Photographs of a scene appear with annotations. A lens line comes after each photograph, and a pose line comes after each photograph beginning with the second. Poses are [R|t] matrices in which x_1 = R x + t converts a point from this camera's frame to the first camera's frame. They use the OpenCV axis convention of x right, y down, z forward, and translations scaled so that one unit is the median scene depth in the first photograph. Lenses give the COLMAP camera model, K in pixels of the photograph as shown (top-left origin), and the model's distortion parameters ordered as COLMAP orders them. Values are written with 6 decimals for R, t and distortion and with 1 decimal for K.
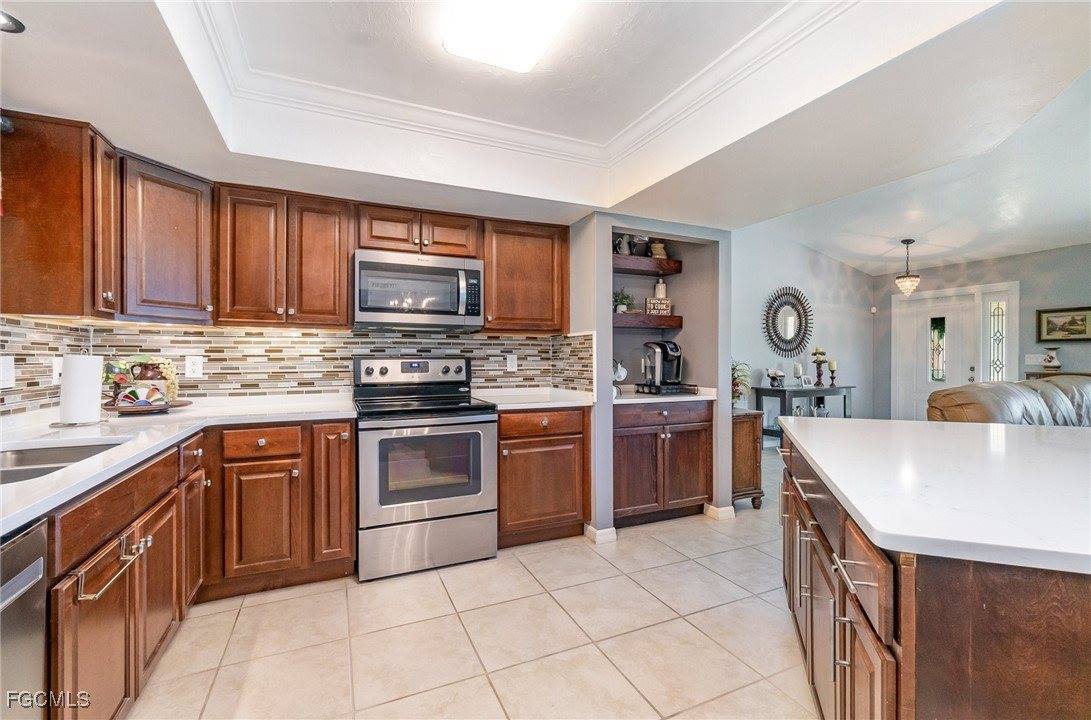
lens RADIAL K [[478.8, 0, 547.4], [0, 478.8, 362.3], [0, 0, 1]] dist [-0.002203, 0.000541]
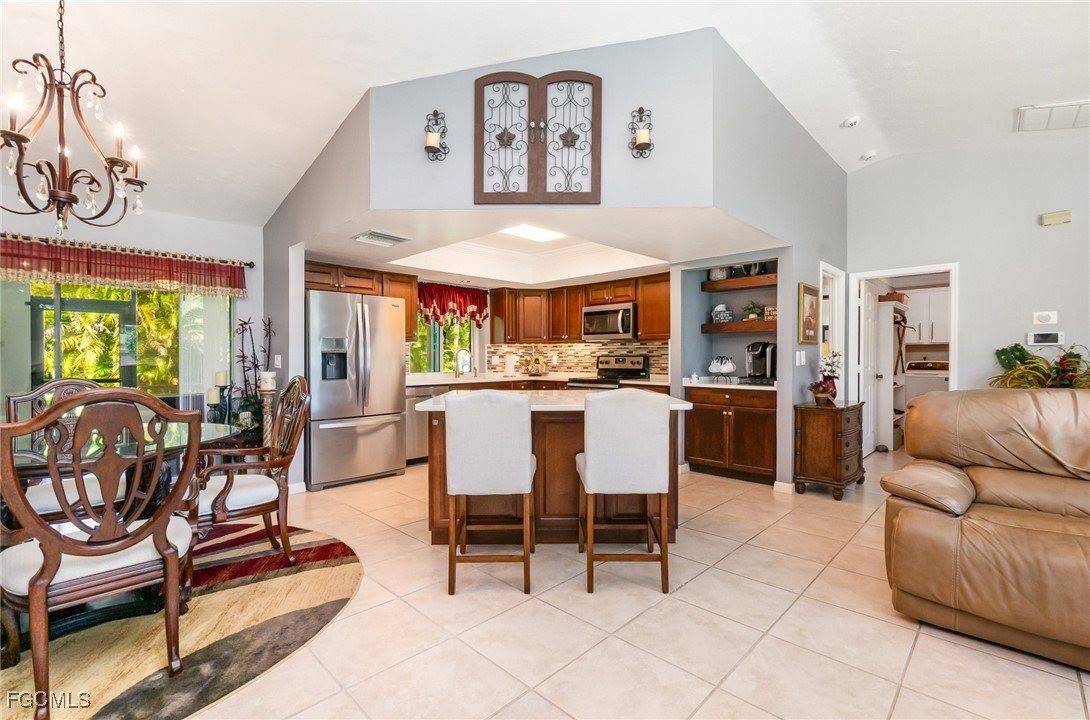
lens RADIAL K [[478.4, 0, 546.9], [0, 478.4, 362.3], [0, 0, 1]] dist [-0.002203, 0.000541]
pose [[0.359666, 0.009951, -0.933028, 1.246999], [-0.007042, 0.999944, 0.007950, 0.002389], [0.933054, 0.003711, 0.359716, 0.038451]]
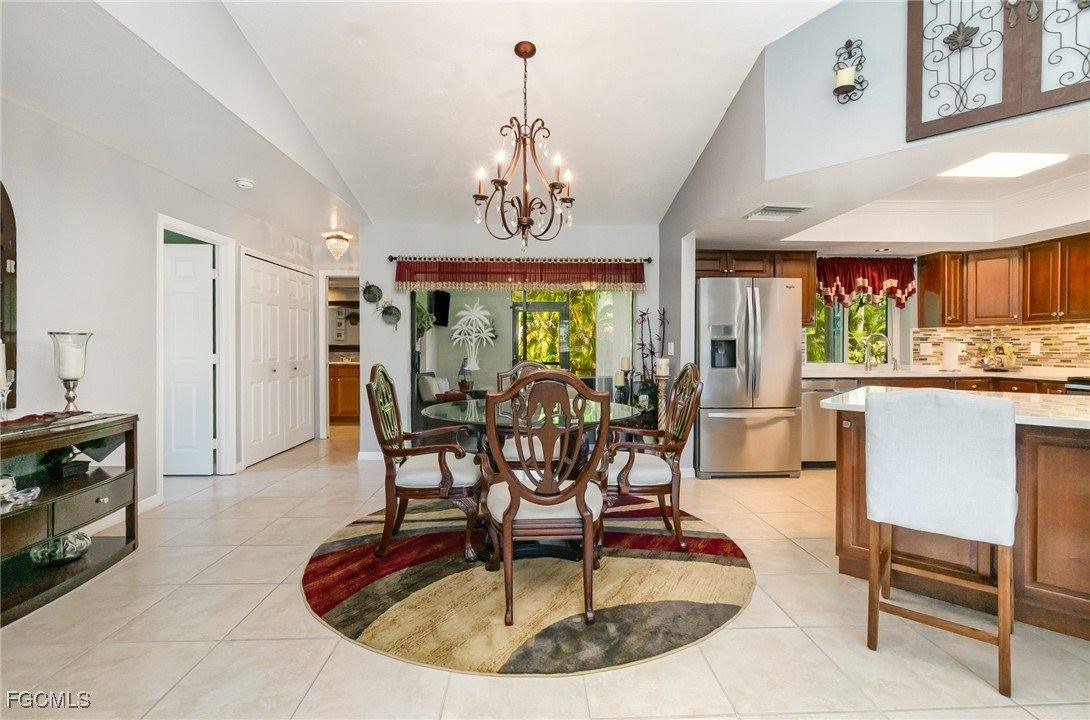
lens RADIAL K [[486.4, 0, 550.1], [0, 486.4, 350.7], [0, 0, 1]] dist [-0.002724, 0.000009]
pose [[-0.374820, 0.009044, -0.927054, 1.193223], [-0.006650, 0.999900, 0.012444, 0.005191], [0.927074, 0.010829, -0.374722, 0.025365]]
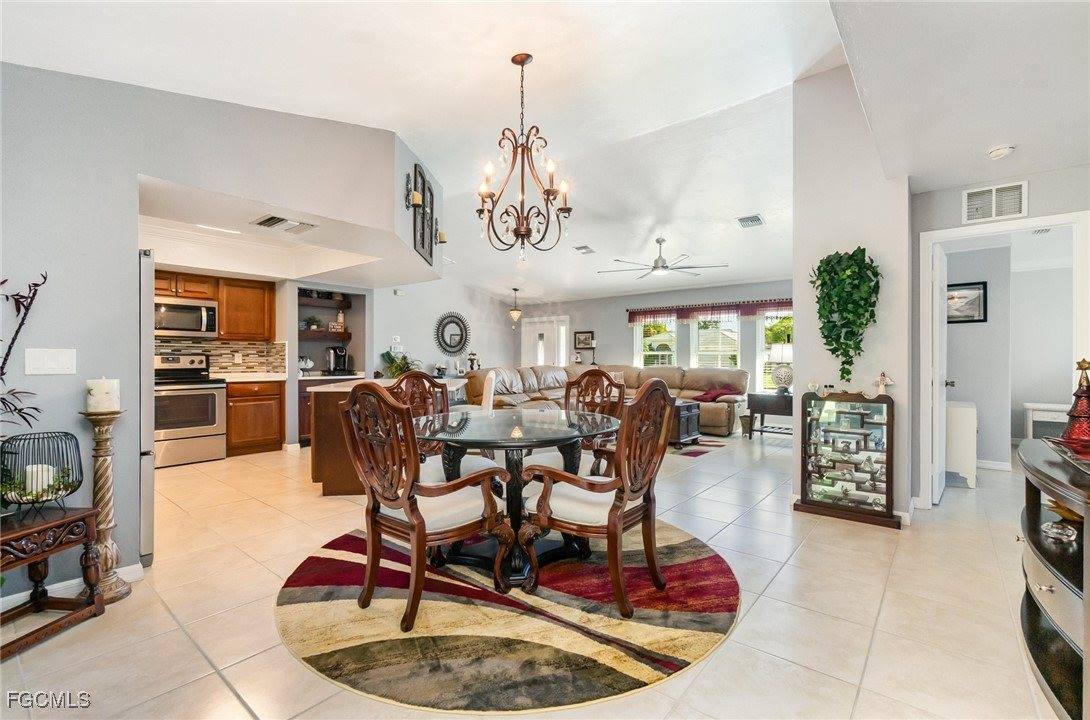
lens RADIAL K [[485.8, 0, 550.7], [0, 485.8, 361.5], [0, 0, 1]] dist [-0.000692, -0.000148]
pose [[0.898457, 0.000302, 0.439061, 0.165848], [0.001060, 0.999995, -0.002857, 0.019058], [-0.439060, 0.003032, 0.898453, -1.043158]]
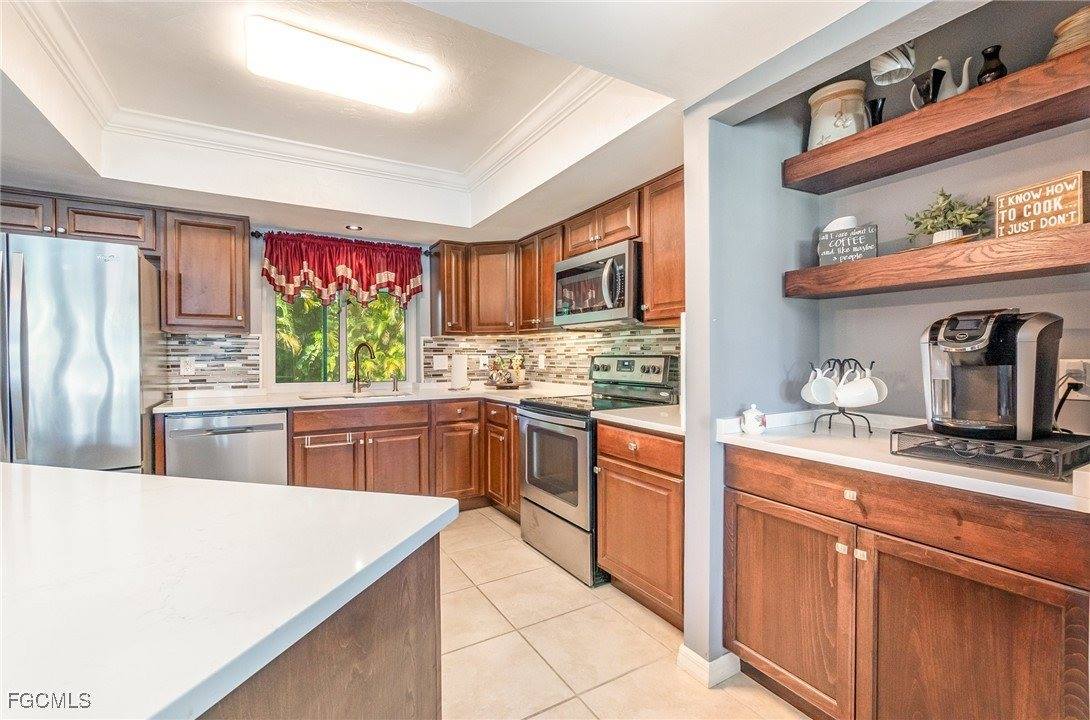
lens RADIAL K [[474.2, 0, 545.9], [0, 474.2, 359.4], [0, 0, 1]] dist [-0.003874, -0.000420]
pose [[0.103028, 0.010466, -0.994623, 0.580919], [-0.005271, 0.999936, 0.009975, -0.009787], [0.994664, 0.004215, 0.103077, 0.664216]]
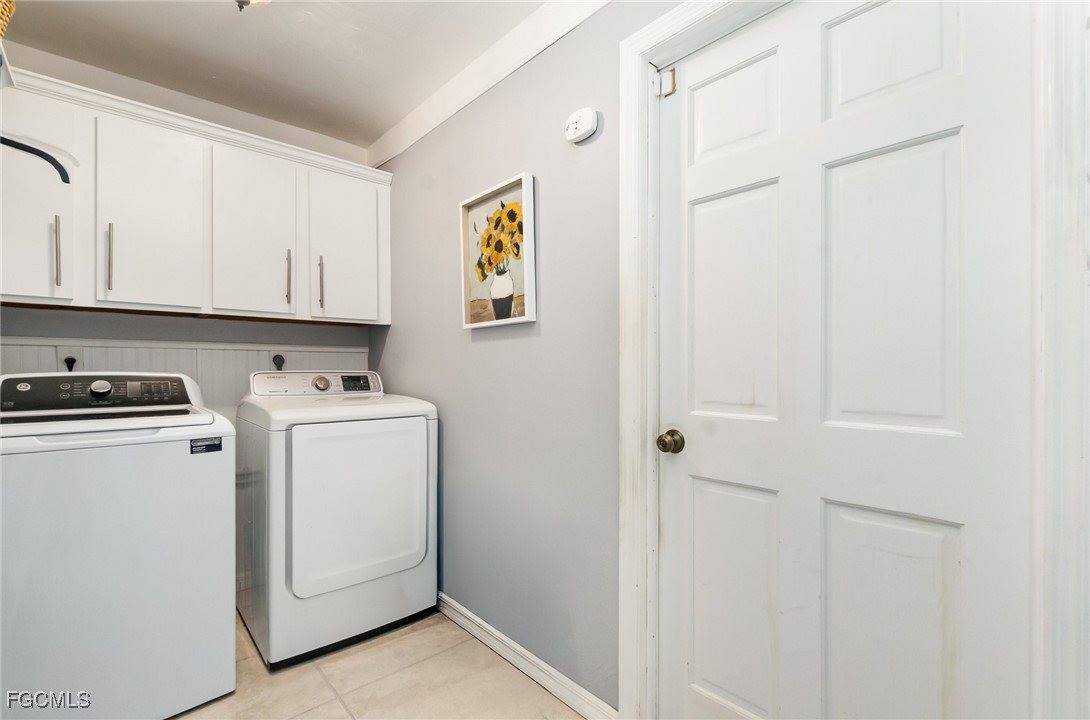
lens RADIAL K [[486.5, 0, 543.8], [0, 486.5, 369.6], [0, 0, 1]] dist [-0.001556, -0.000039]
pose [[0.954959, 0.001507, 0.296733, 0.267196], [-0.001508, 0.999999, -0.000225, -0.002235], [-0.296733, -0.000233, 0.954961, 1.596995]]
